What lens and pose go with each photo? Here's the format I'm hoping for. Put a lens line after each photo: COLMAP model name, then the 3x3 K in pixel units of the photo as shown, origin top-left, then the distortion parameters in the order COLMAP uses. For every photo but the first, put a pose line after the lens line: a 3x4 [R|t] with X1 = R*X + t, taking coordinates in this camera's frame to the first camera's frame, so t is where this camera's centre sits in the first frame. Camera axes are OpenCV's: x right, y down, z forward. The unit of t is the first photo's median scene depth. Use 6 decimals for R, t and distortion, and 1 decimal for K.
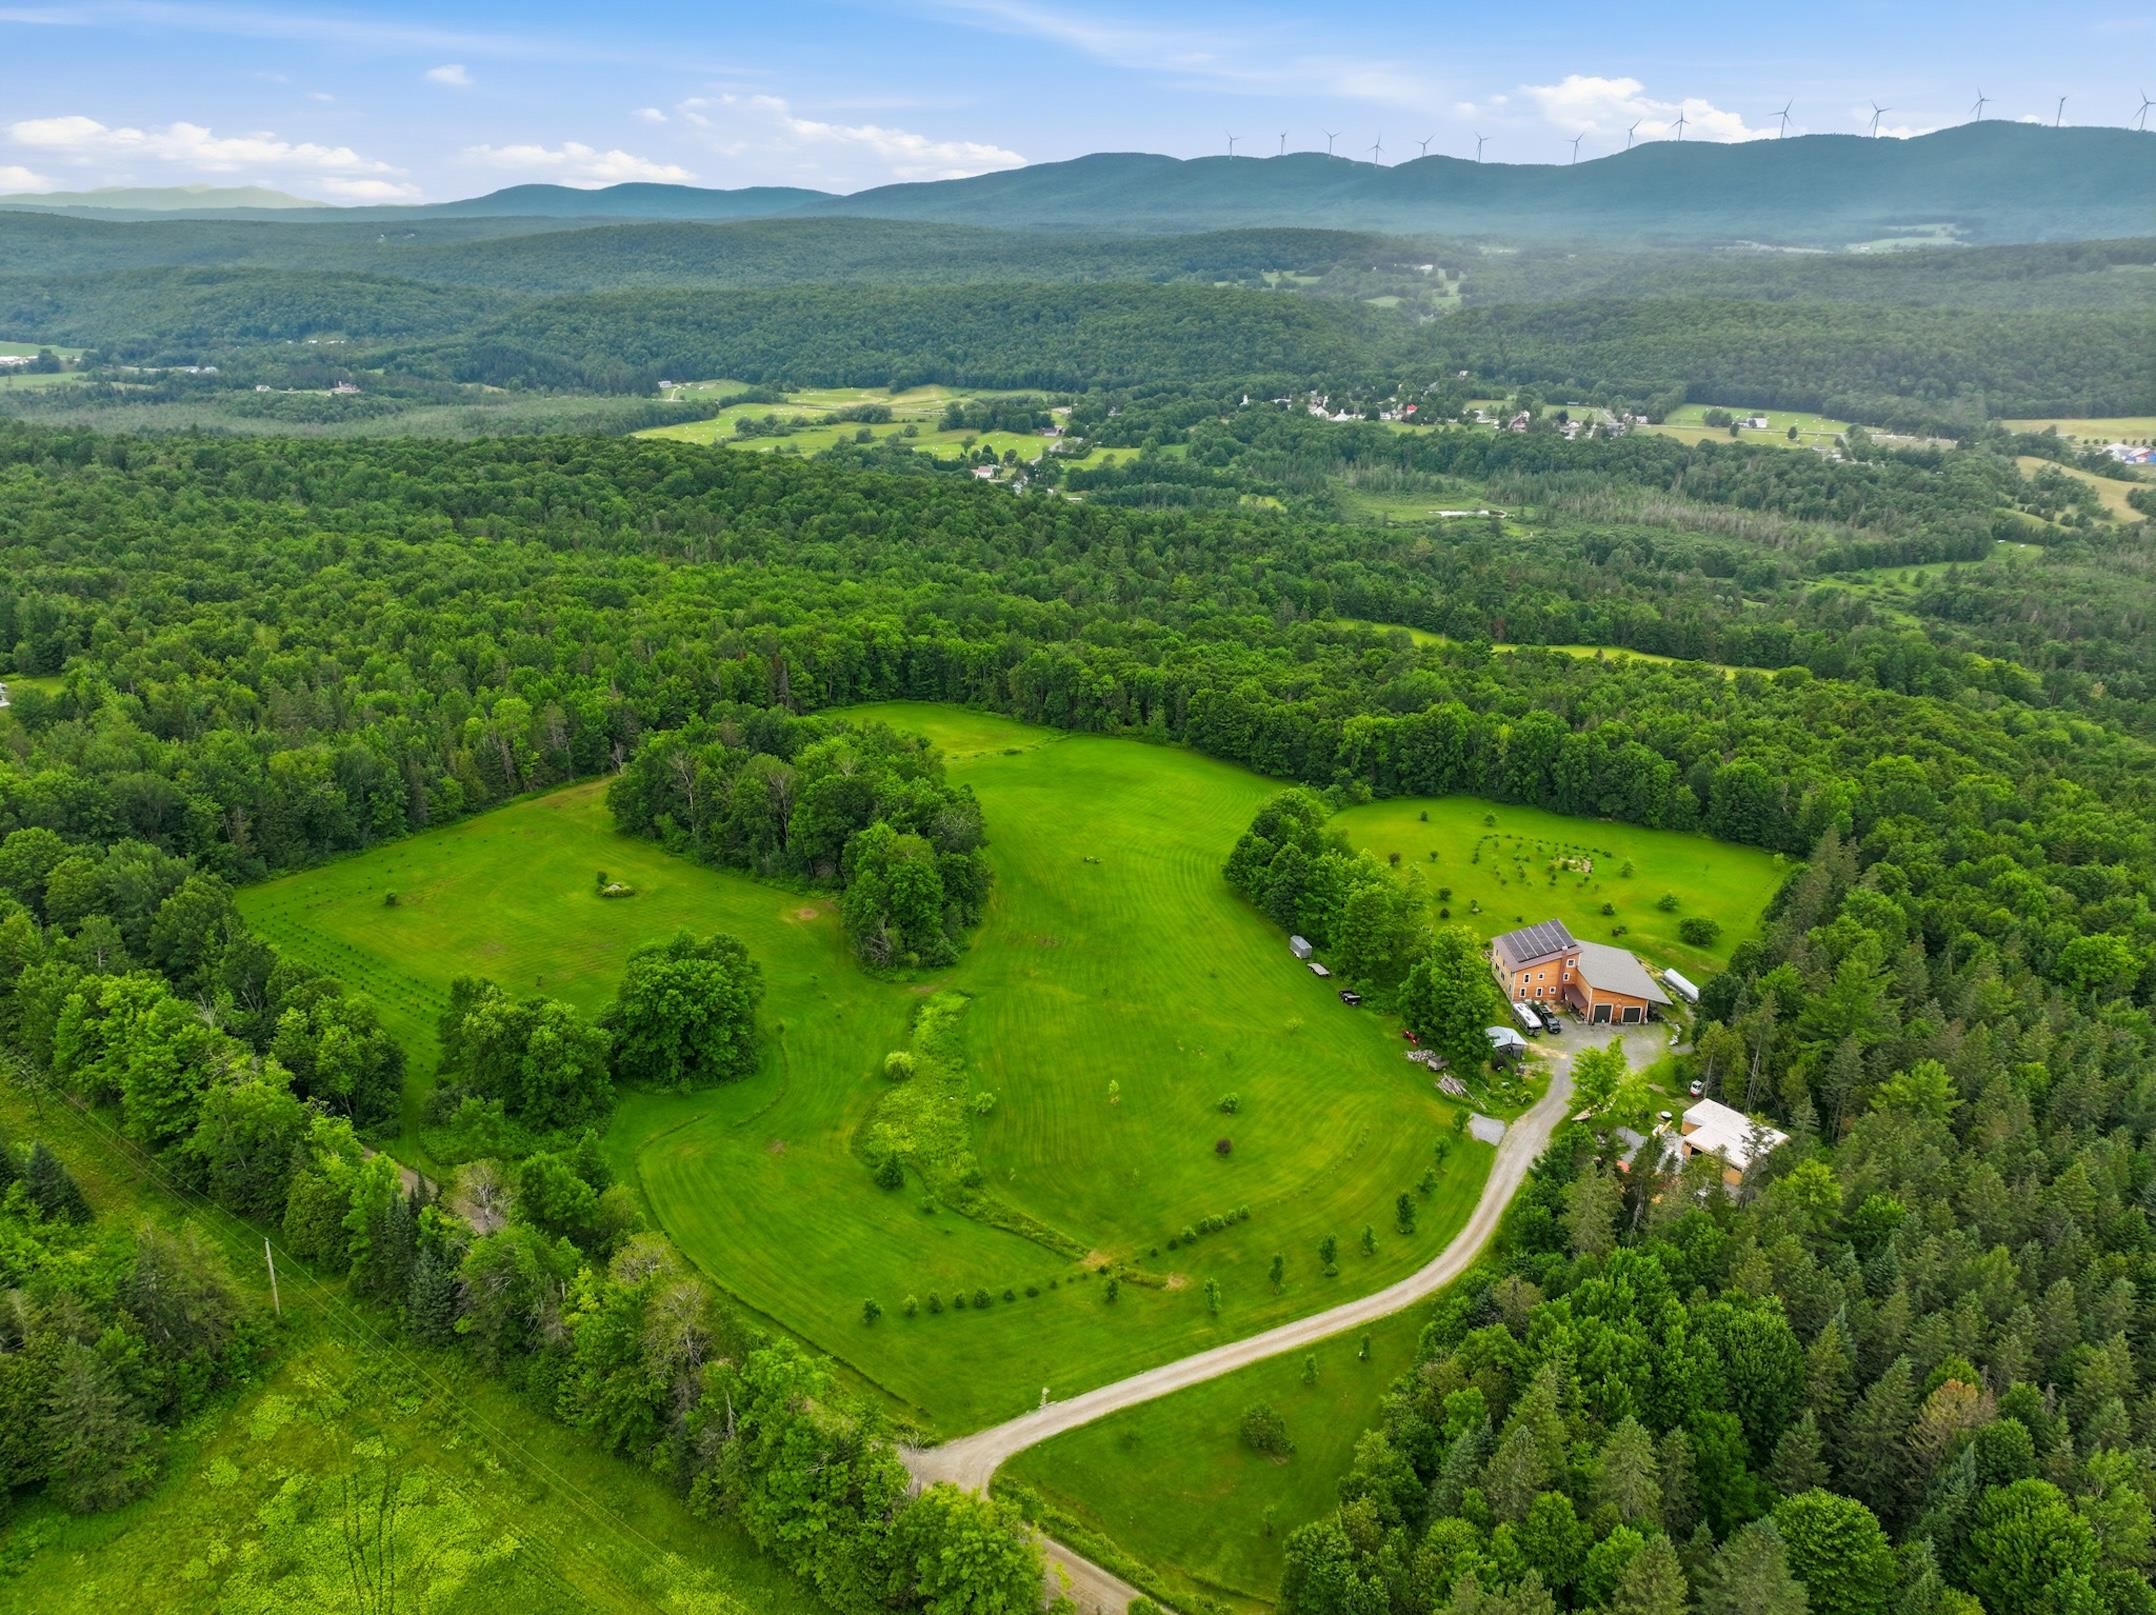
lens RADIAL K [[1519.5, 0, 1085.7], [0, 1519.5, 798.5], [0, 0, 1]] dist [0.003711, 0.012943]
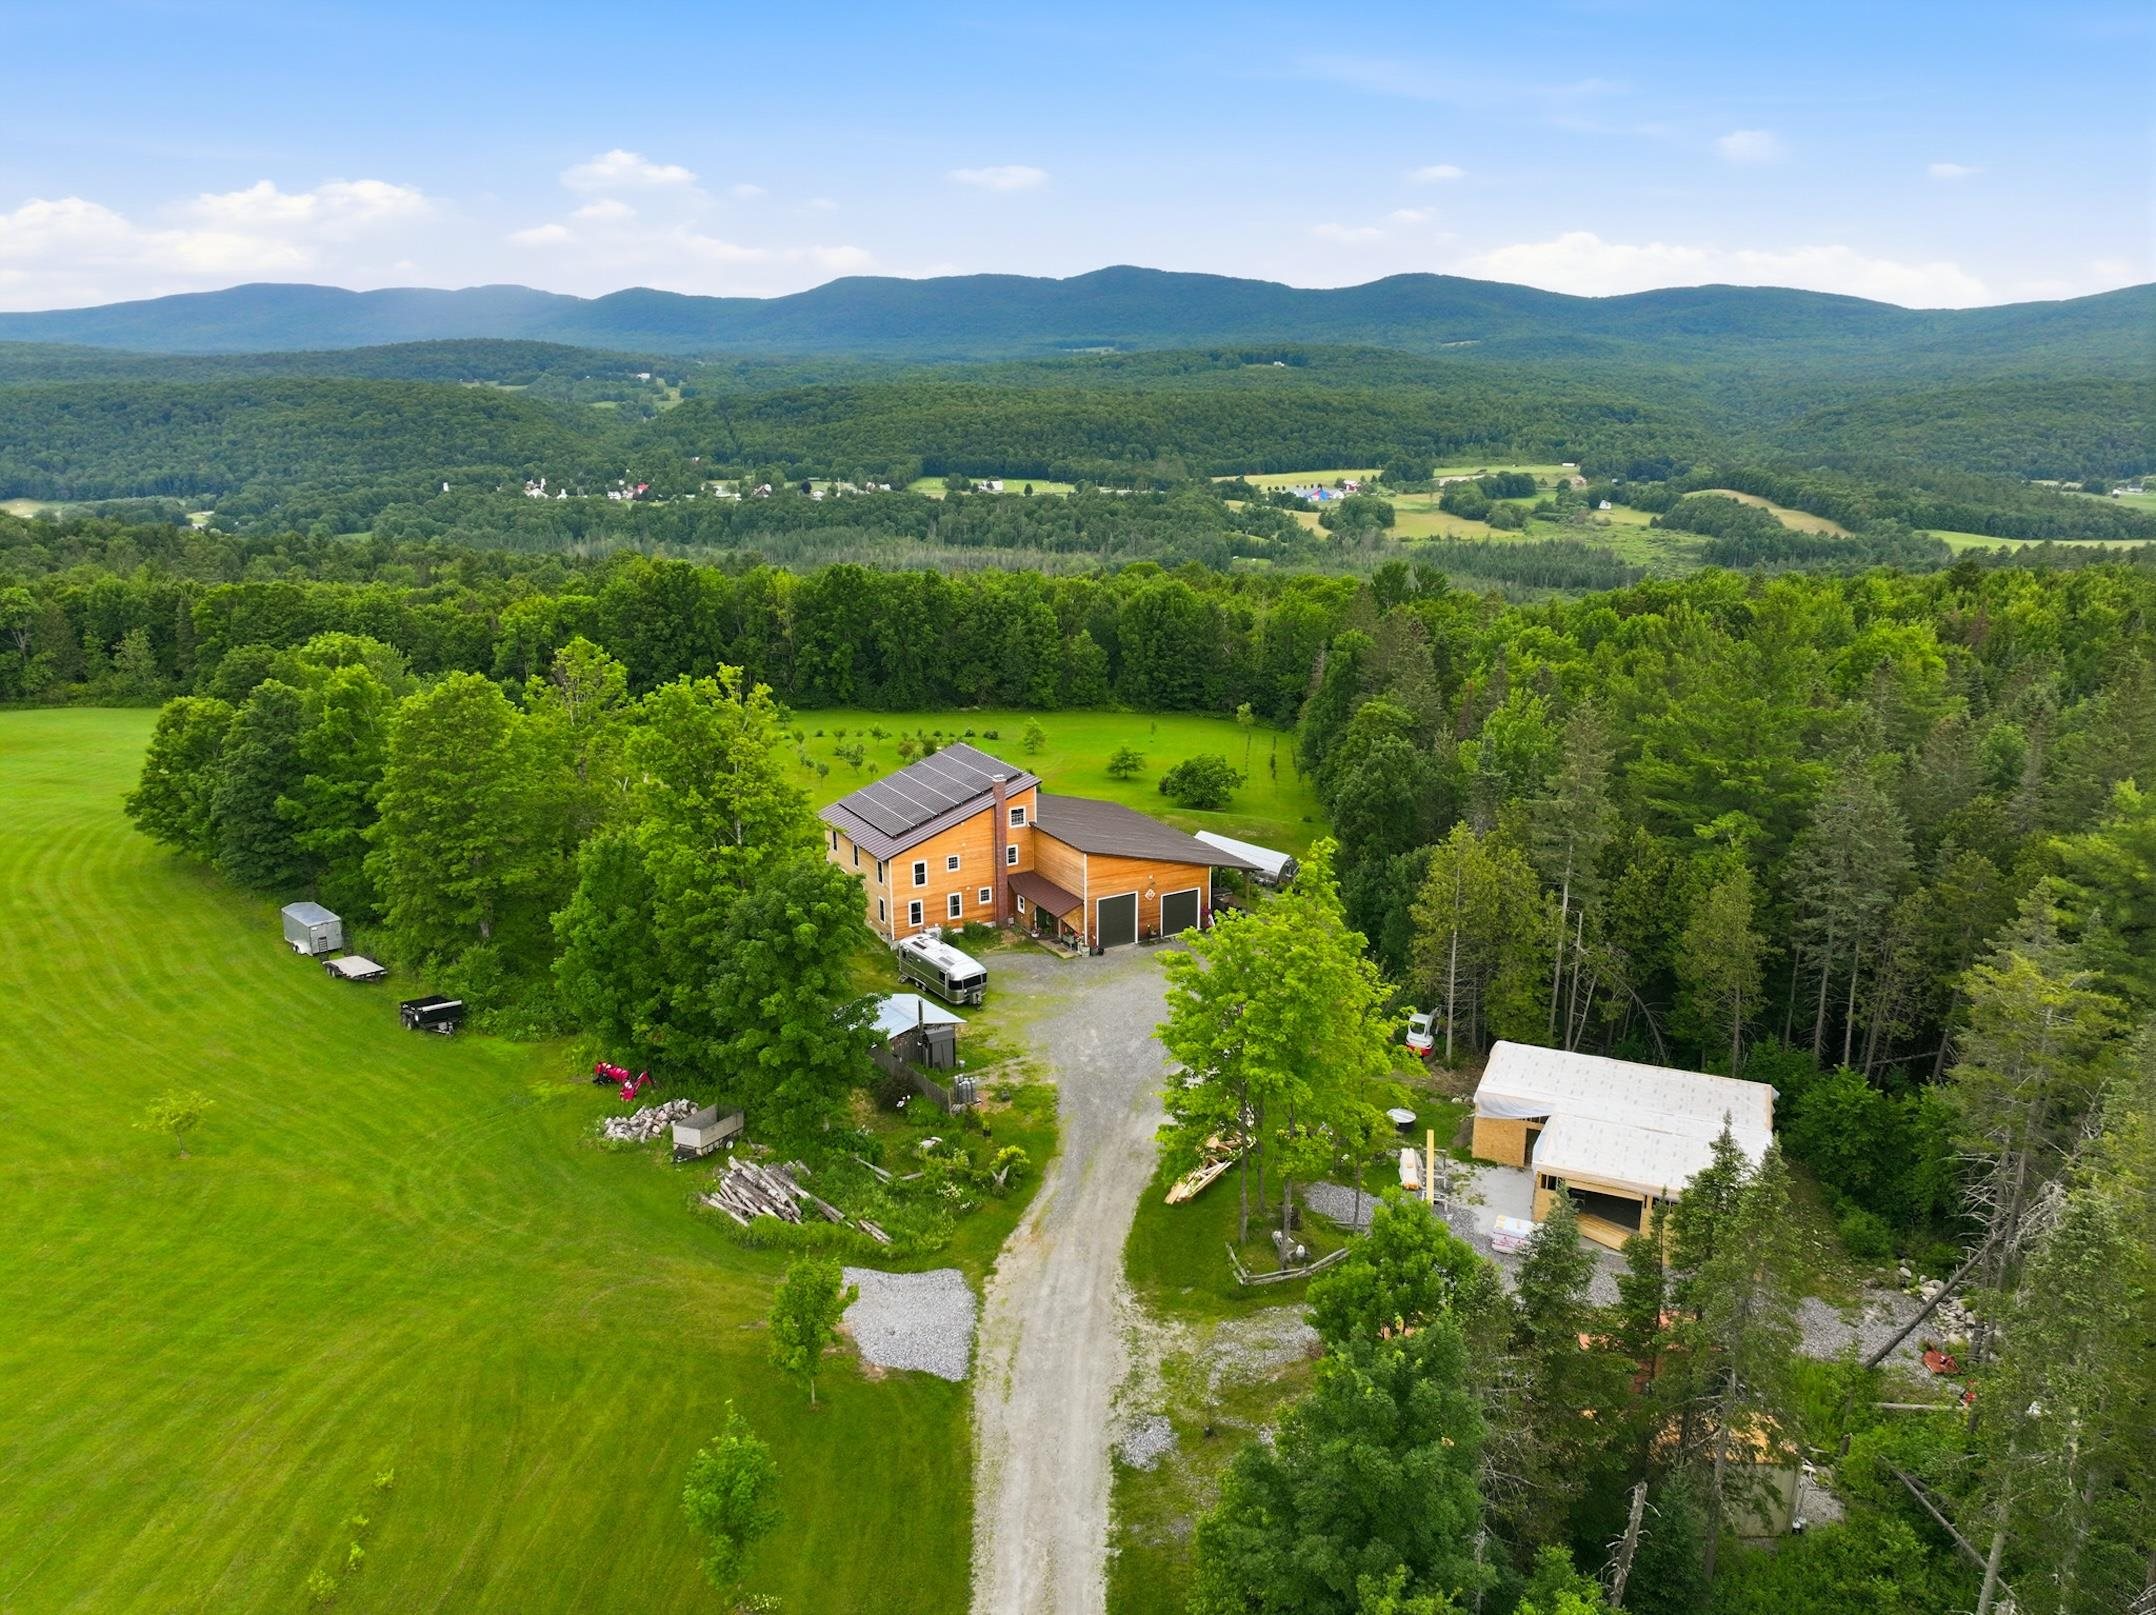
lens RADIAL K [[1519.5, 0, 1085.7], [0, 1519.5, 798.5], [0, 0, 1]] dist [0.003711, 0.012943]
pose [[0.887925, -0.130694, 0.441030, 0.102026], [0.170972, 0.983868, -0.052660, 0.080905], [-0.427033, 0.122162, 0.895946, 0.404612]]
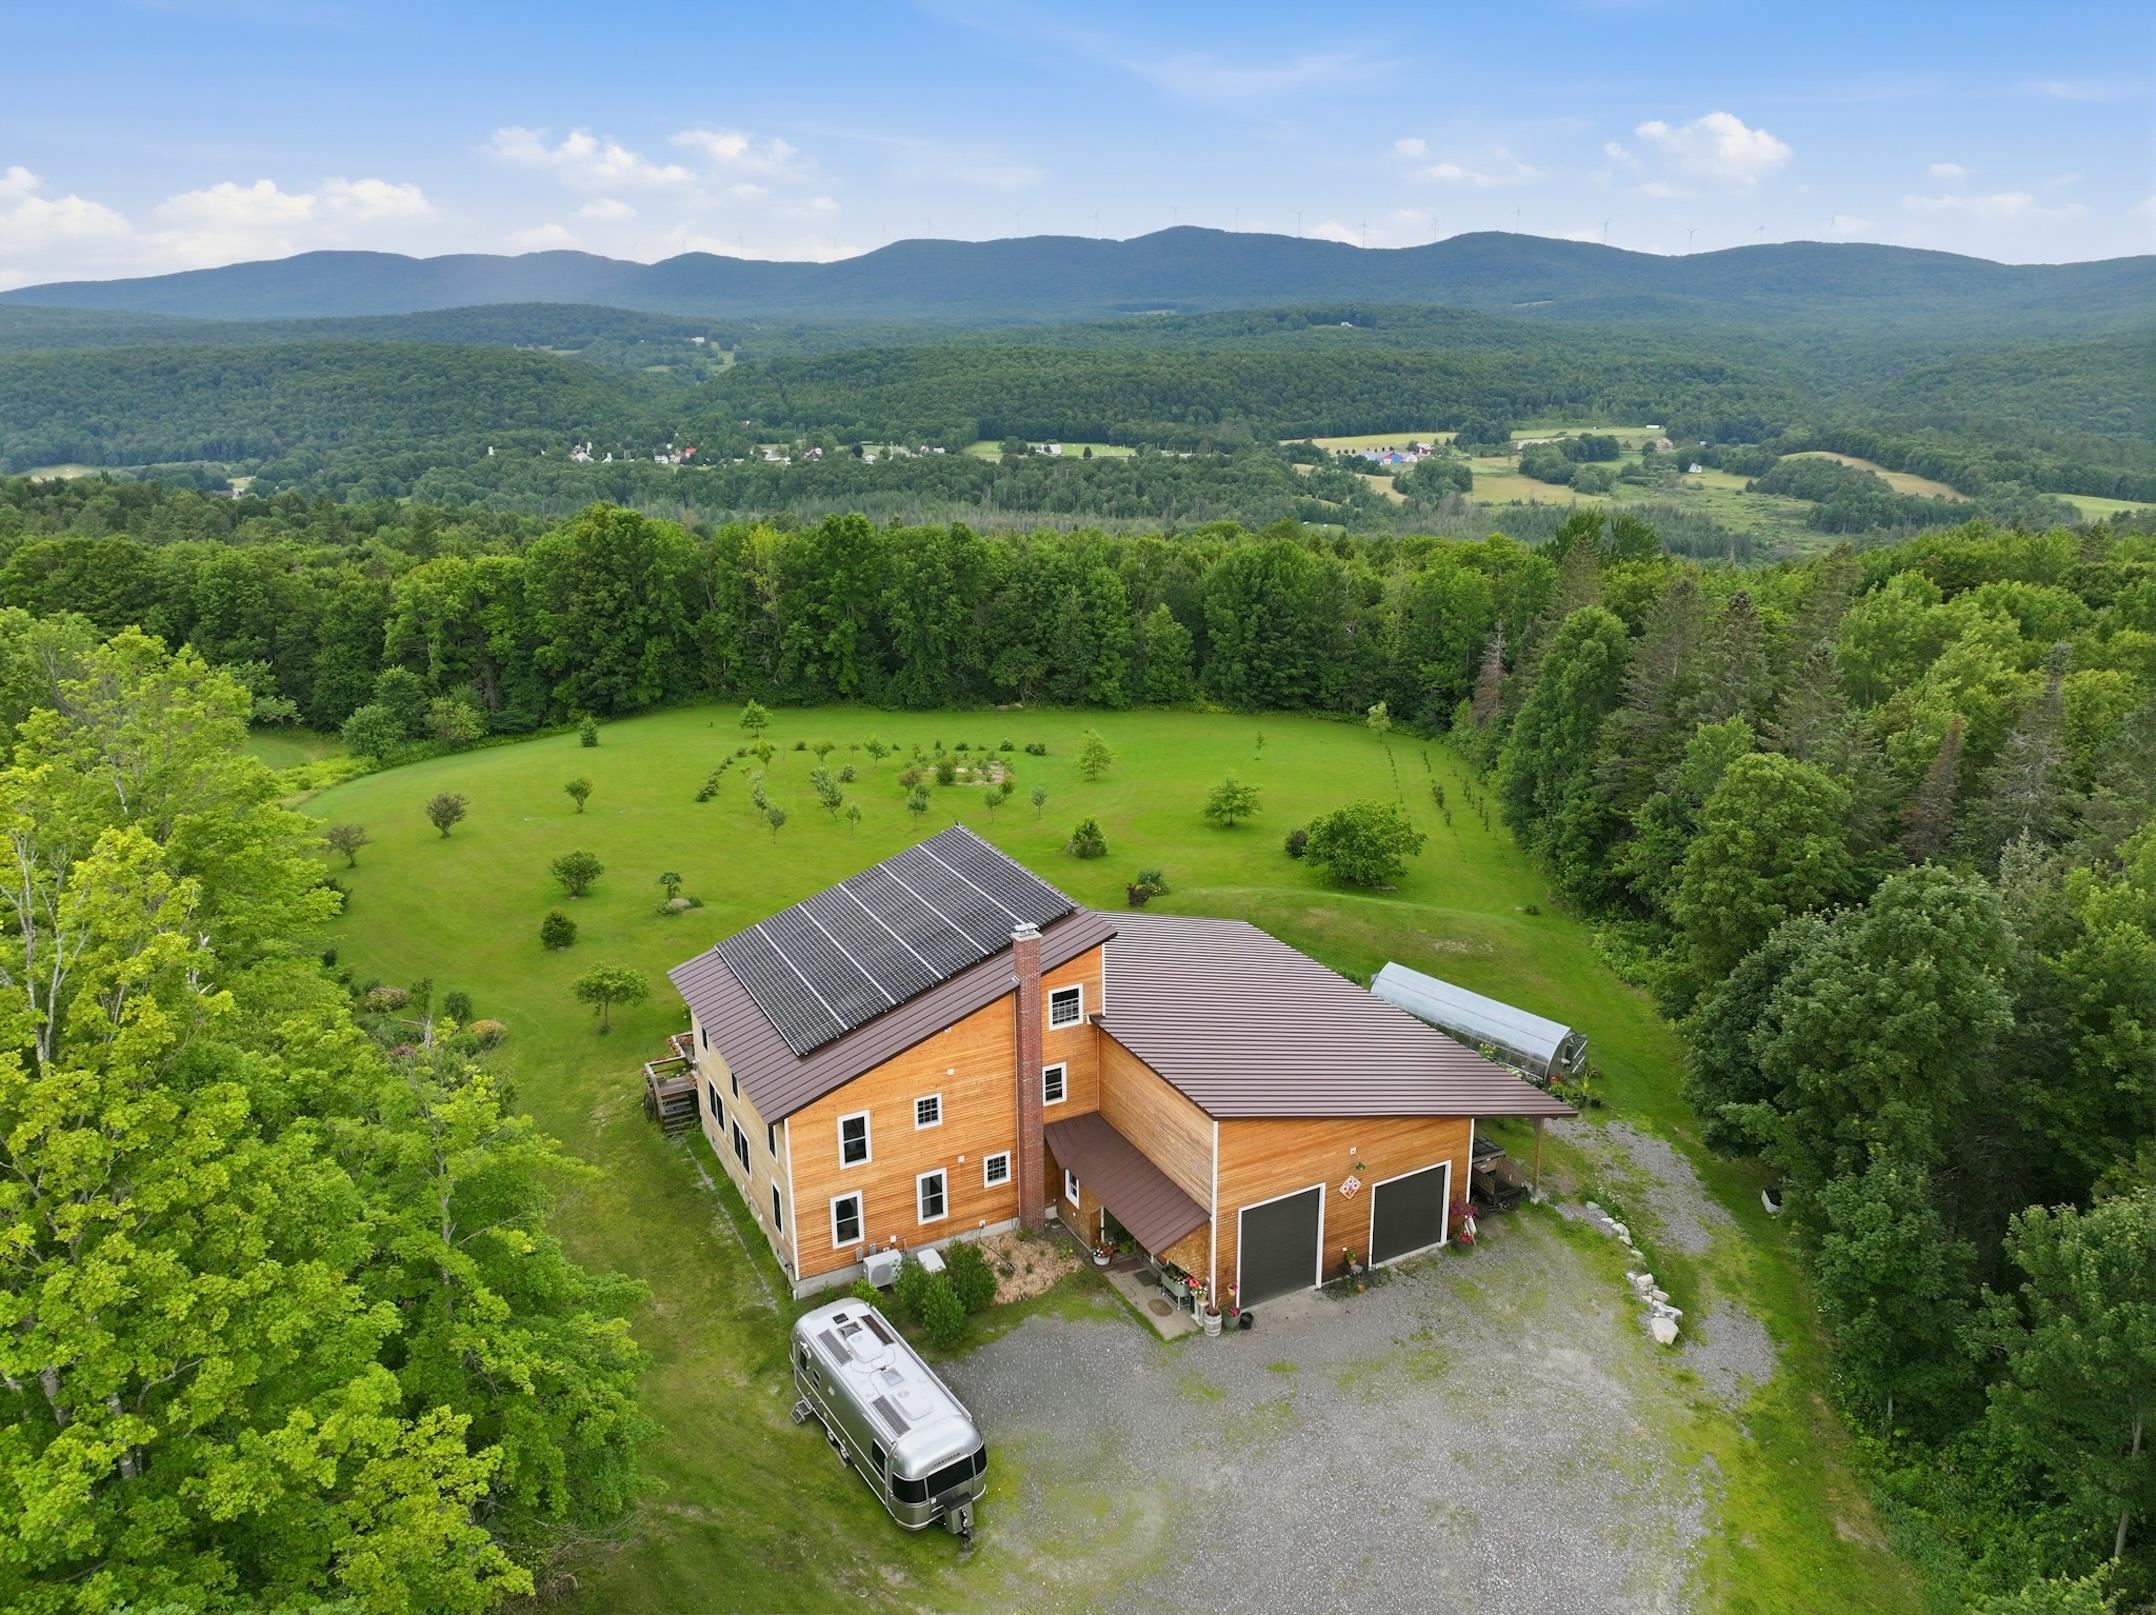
lens RADIAL K [[1519.5, 0, 1085.7], [0, 1519.5, 798.5], [0, 0, 1]] dist [0.003711, 0.012943]
pose [[0.904626, -0.133192, 0.404860, 0.157770], [0.162629, 0.985915, -0.039033, 0.057398], [-0.393959, 0.101152, 0.913545, 0.523699]]
